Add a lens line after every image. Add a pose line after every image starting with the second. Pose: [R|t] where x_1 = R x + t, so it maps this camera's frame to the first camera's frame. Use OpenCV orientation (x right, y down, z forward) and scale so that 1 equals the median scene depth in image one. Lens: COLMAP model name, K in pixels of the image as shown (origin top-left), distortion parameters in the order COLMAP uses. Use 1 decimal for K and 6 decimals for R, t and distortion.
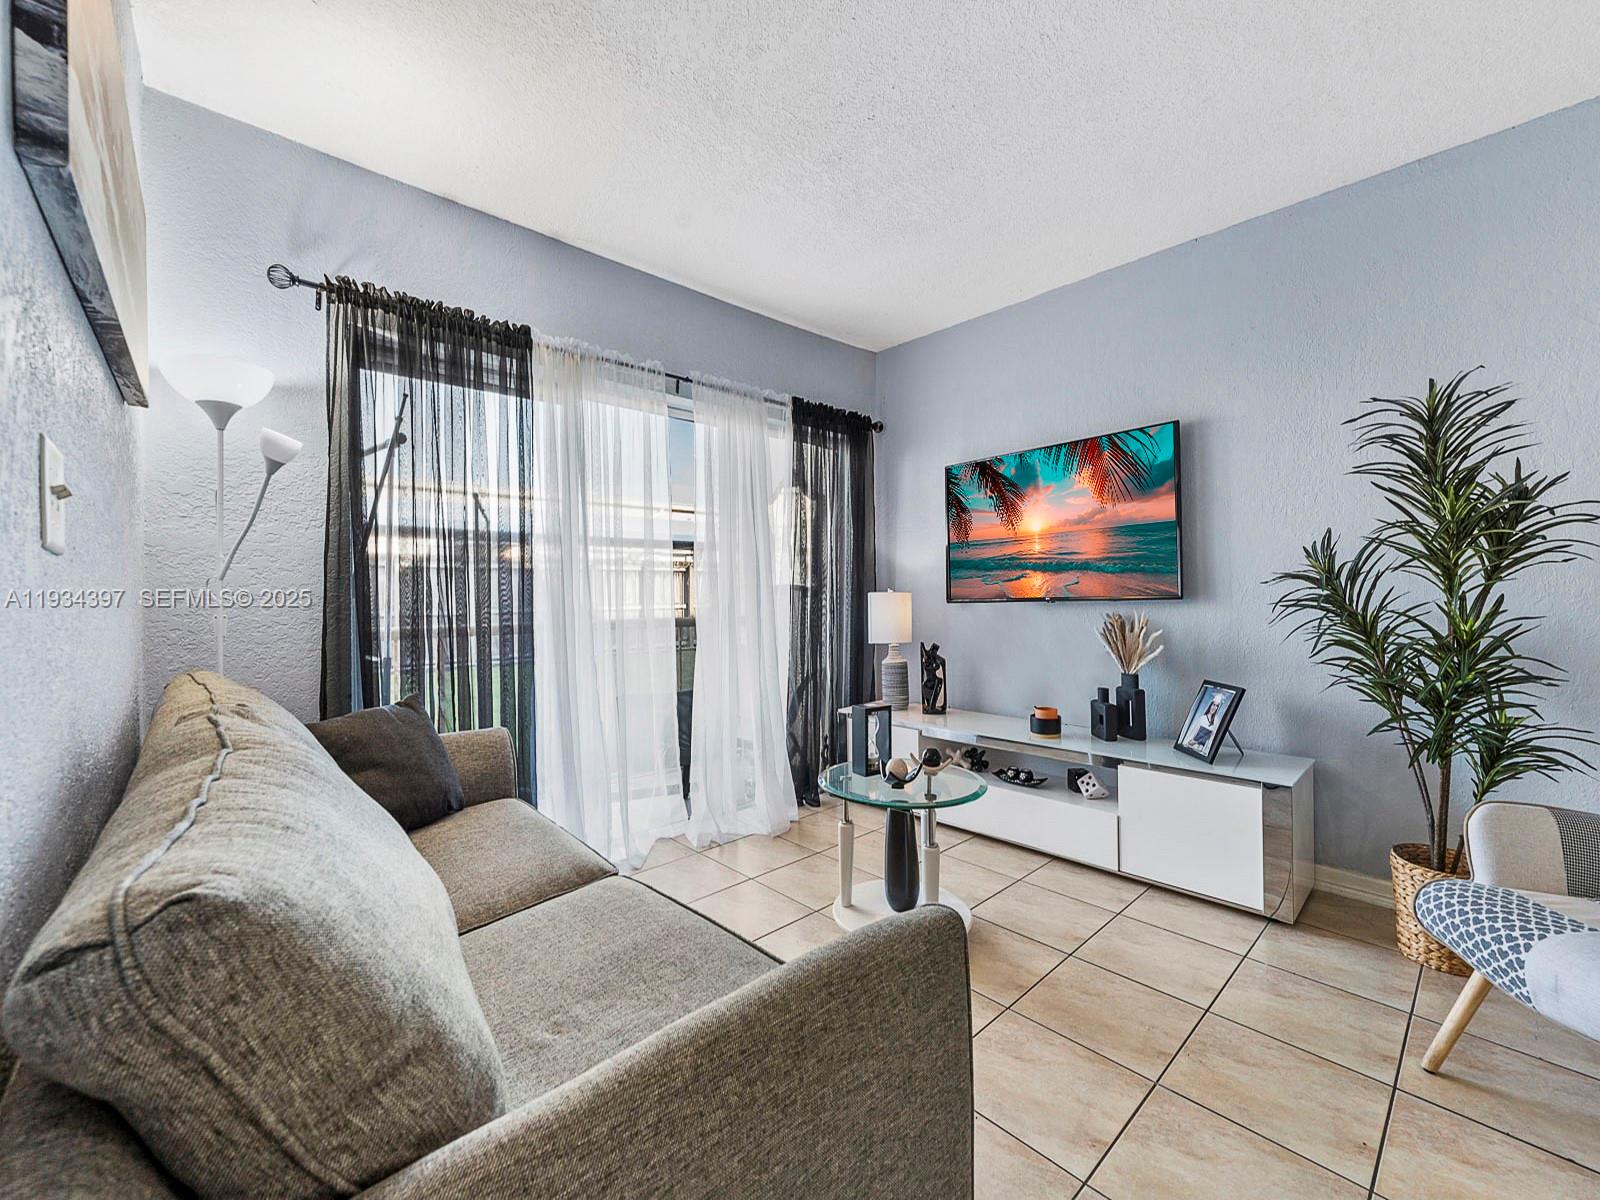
lens RADIAL K [[651.5, 0, 797.4], [0, 651.5, 597.7], [0, 0, 1]] dist [0.000907, -0.000009]
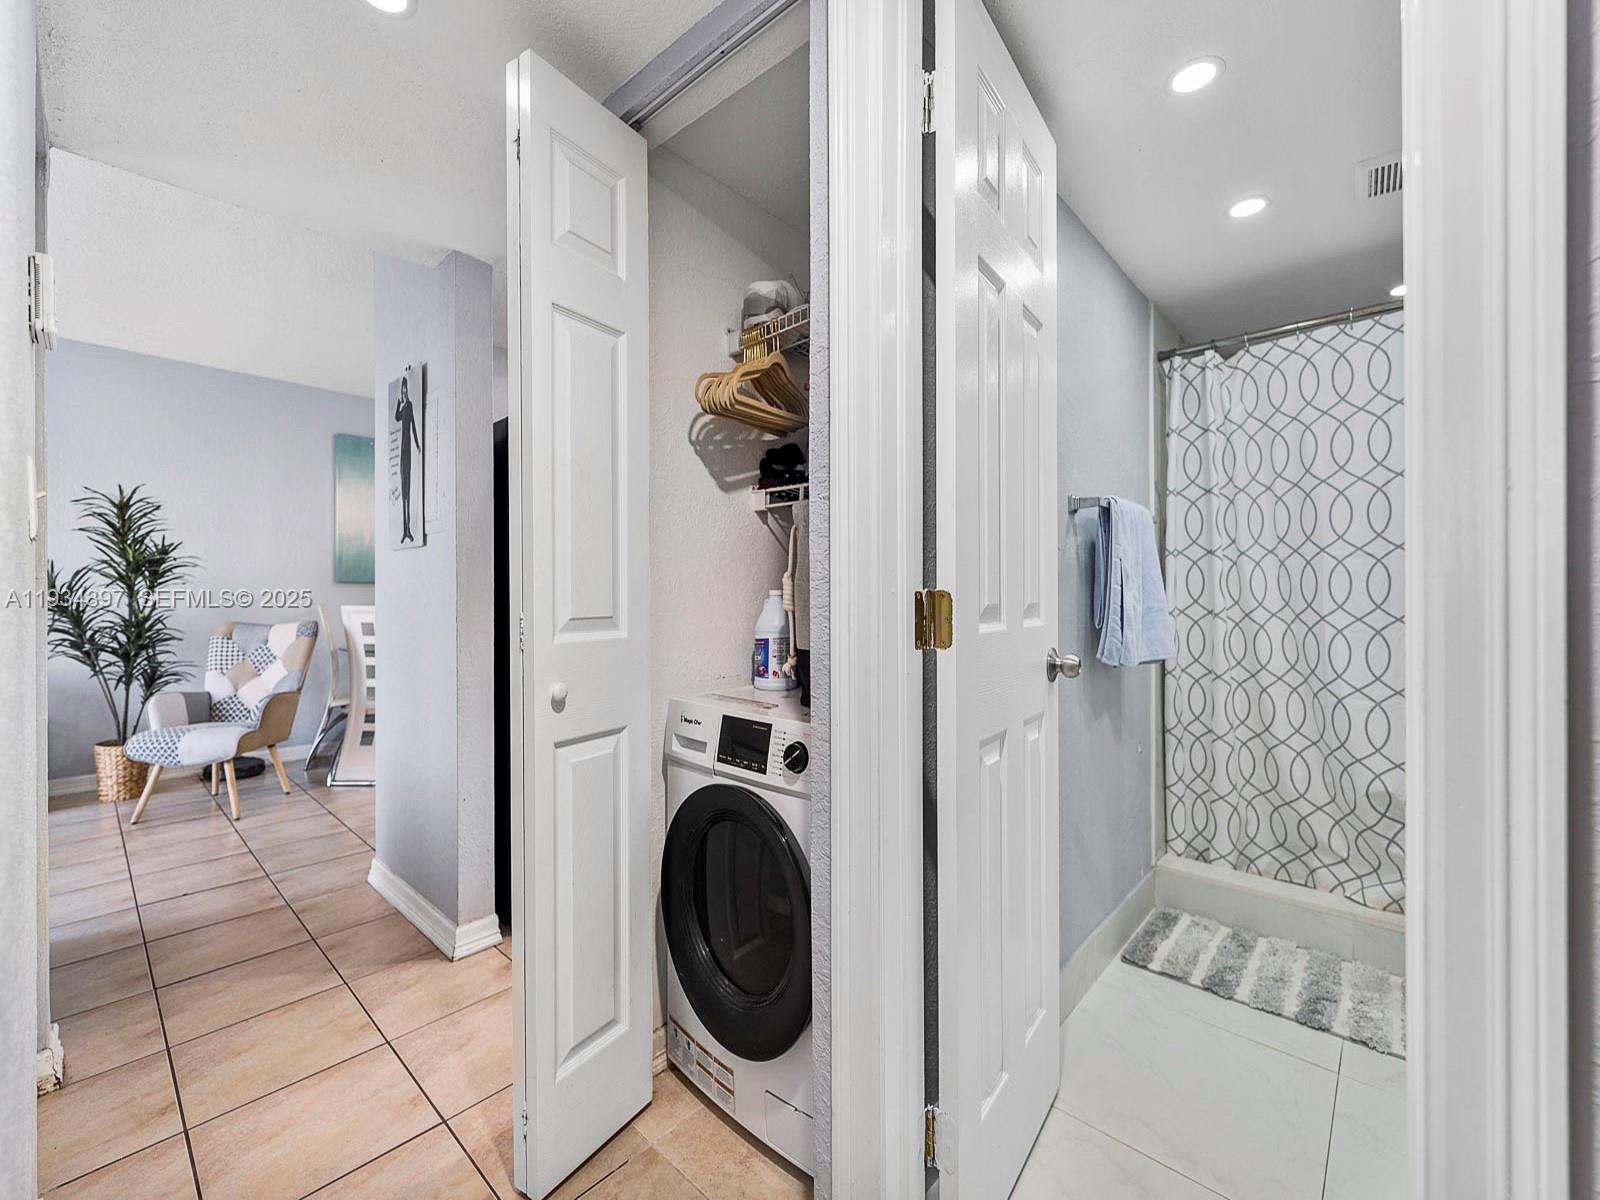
lens RADIAL K [[651.5, 0, 799.0], [0, 651.5, 595.0], [0, 0, 1]] dist [0.000907, -0.000009]
pose [[-0.098292, 0.008616, 0.995120, -1.129580], [0.012054, 0.999899, -0.007467, 0.020393], [-0.995085, 0.011261, -0.098386, -0.790046]]
